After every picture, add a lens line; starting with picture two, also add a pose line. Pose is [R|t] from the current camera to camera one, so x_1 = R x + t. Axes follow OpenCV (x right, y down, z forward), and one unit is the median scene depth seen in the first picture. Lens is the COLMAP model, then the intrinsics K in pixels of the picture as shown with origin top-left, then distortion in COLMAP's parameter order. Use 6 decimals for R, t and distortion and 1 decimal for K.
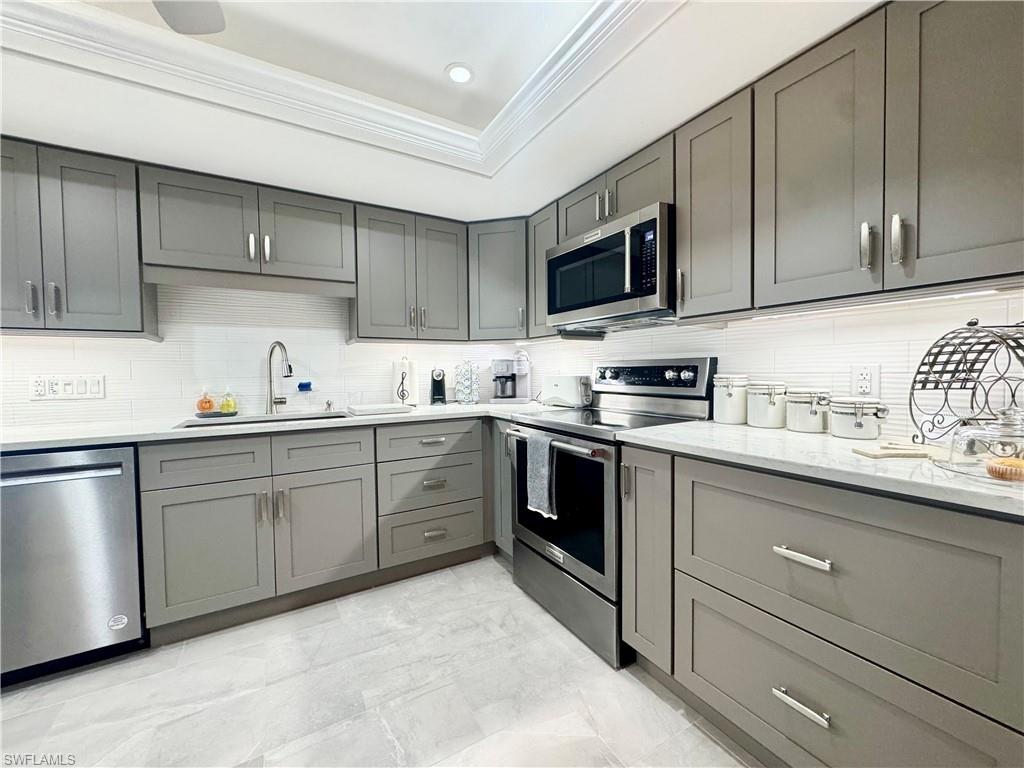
lens RADIAL K [[407.5, 0, 514.5], [0, 407.5, 383.3], [0, 0, 1]] dist [-0.000855, -0.000085]
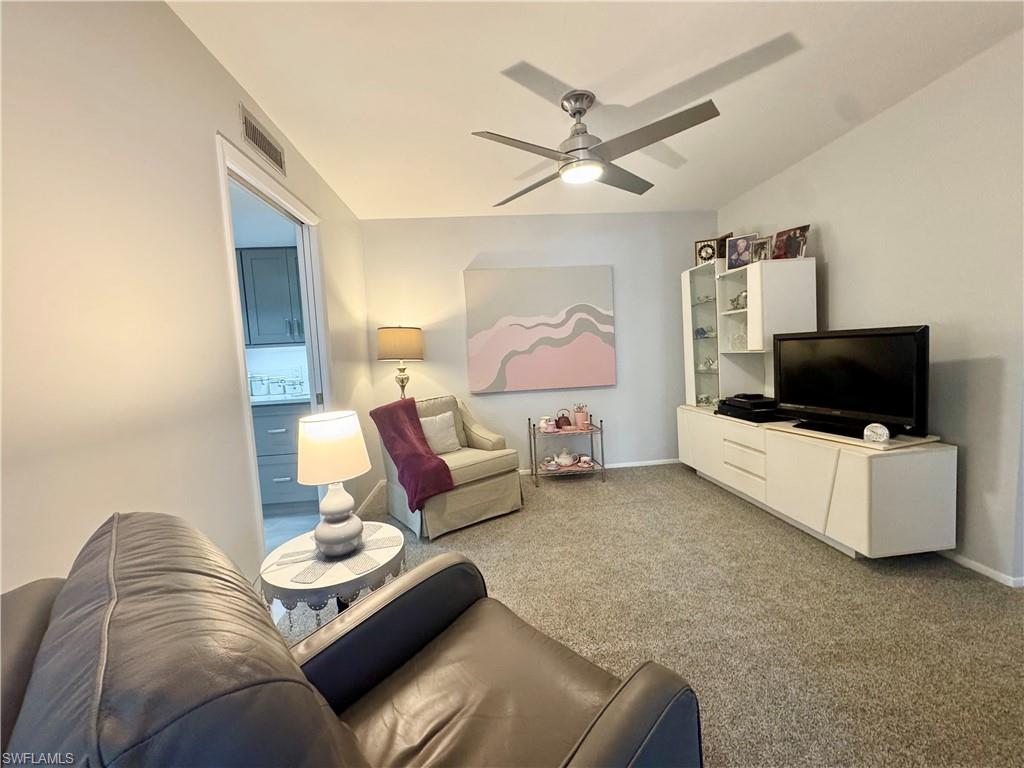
lens RADIAL K [[407.5, 0, 514.5], [0, 407.5, 383.3], [0, 0, 1]] dist [-0.000855, -0.000085]
pose [[0.434168, -0.084777, 0.896834, -0.642005], [0.075358, 0.995490, 0.057621, 0.013721], [-0.897674, 0.042567, 0.438599, -1.013145]]
